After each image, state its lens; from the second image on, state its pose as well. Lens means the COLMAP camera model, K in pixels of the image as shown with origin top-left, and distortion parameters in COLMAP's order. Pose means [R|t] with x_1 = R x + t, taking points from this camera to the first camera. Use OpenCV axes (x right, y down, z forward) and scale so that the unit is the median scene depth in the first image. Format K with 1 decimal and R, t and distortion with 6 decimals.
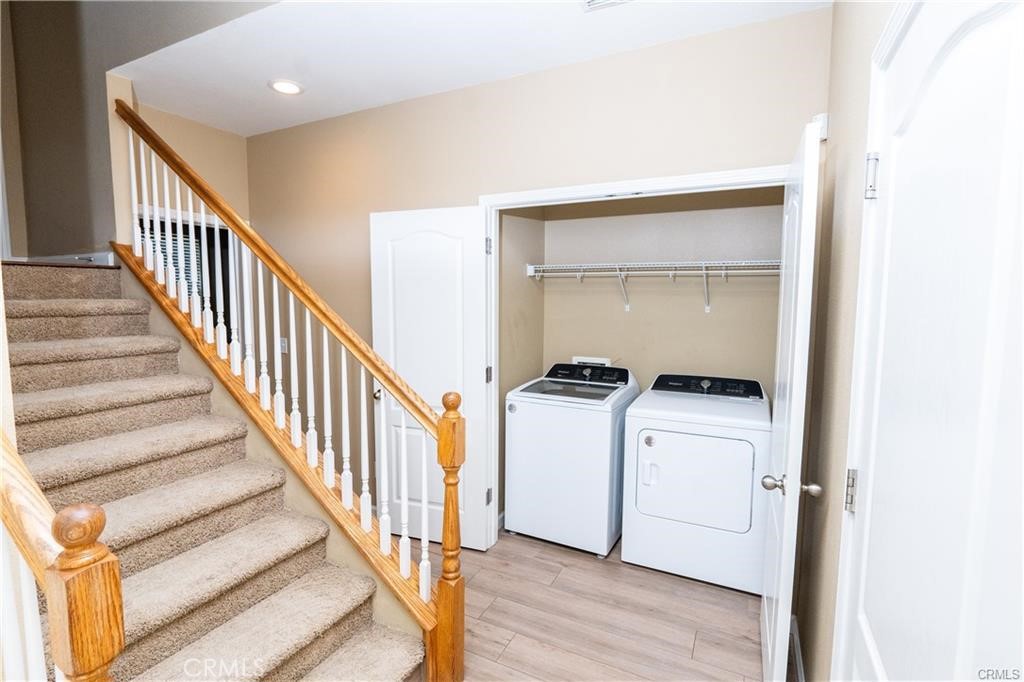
lens RADIAL K [[477.5, 0, 504.4], [0, 477.5, 340.4], [0, 0, 1]] dist [-0.009224, 0.000479]
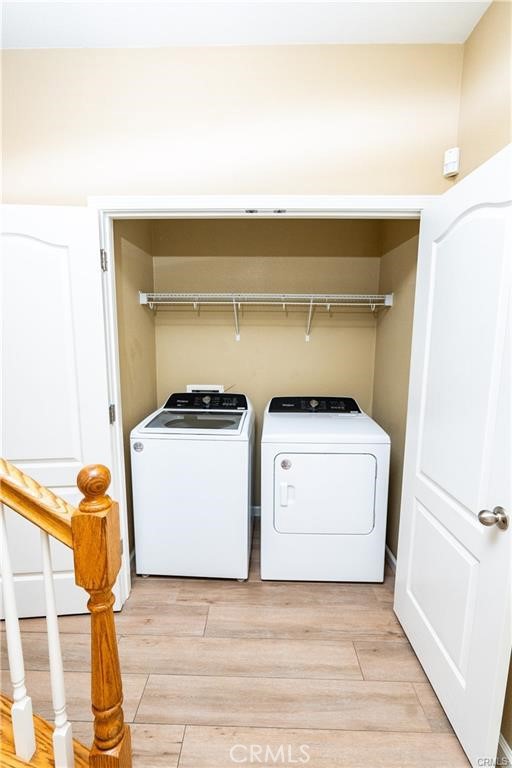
lens RADIAL K [[358.1, 0, 258.4], [0, 358.1, 387.3], [0, 0, 1]] dist [-0.009224, 0.000479]
pose [[0.902261, -0.062110, 0.426694, -0.065736], [0.038042, 0.997179, 0.064709, -0.008493], [-0.429509, -0.042152, 0.902078, 0.304386]]
